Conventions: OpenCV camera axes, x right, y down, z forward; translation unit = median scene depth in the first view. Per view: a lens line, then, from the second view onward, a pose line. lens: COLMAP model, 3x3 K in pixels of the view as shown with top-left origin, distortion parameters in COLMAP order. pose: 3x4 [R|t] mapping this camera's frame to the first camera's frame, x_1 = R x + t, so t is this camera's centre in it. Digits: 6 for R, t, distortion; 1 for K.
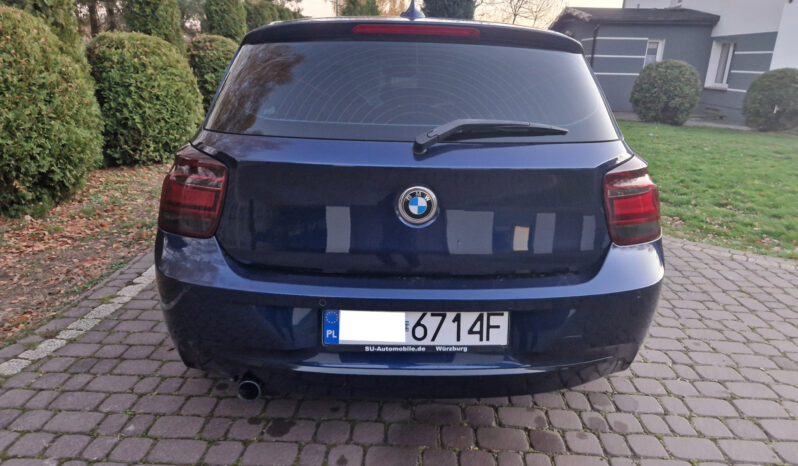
lens RADIAL K [[528.4, 0, 410.5], [0, 528.4, 218.4], [0, 0, 1]] dist [0.055860, -0.002286]
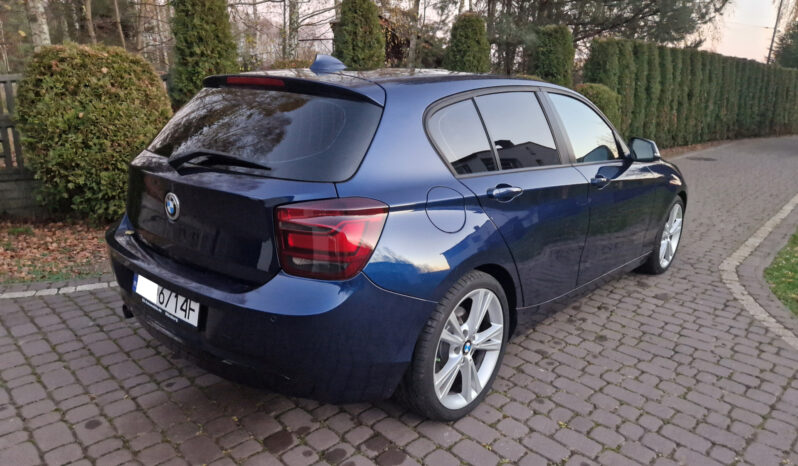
lens RADIAL K [[528.4, 0, 410.5], [0, 528.4, 218.4], [0, 0, 1]] dist [0.055860, -0.002286]
pose [[0.733251, 0.163006, -0.660130, 1.319637], [-0.200001, 0.979597, 0.019738, -0.139139], [0.649879, 0.117554, 0.750892, 0.335293]]
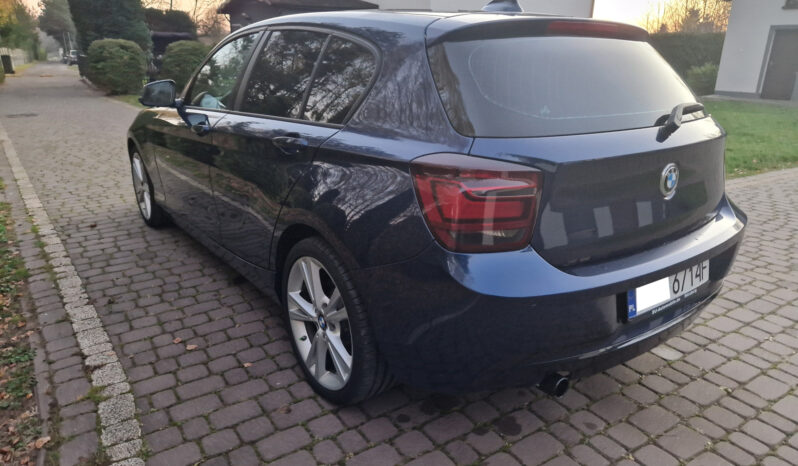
lens RADIAL K [[528.4, 0, 410.5], [0, 528.4, 218.4], [0, 0, 1]] dist [0.055860, -0.002286]
pose [[0.820956, -0.194310, 0.536912, -1.033598], [0.171481, 0.980811, 0.092758, -0.139779], [-0.544633, 0.015920, 0.838523, 0.304841]]
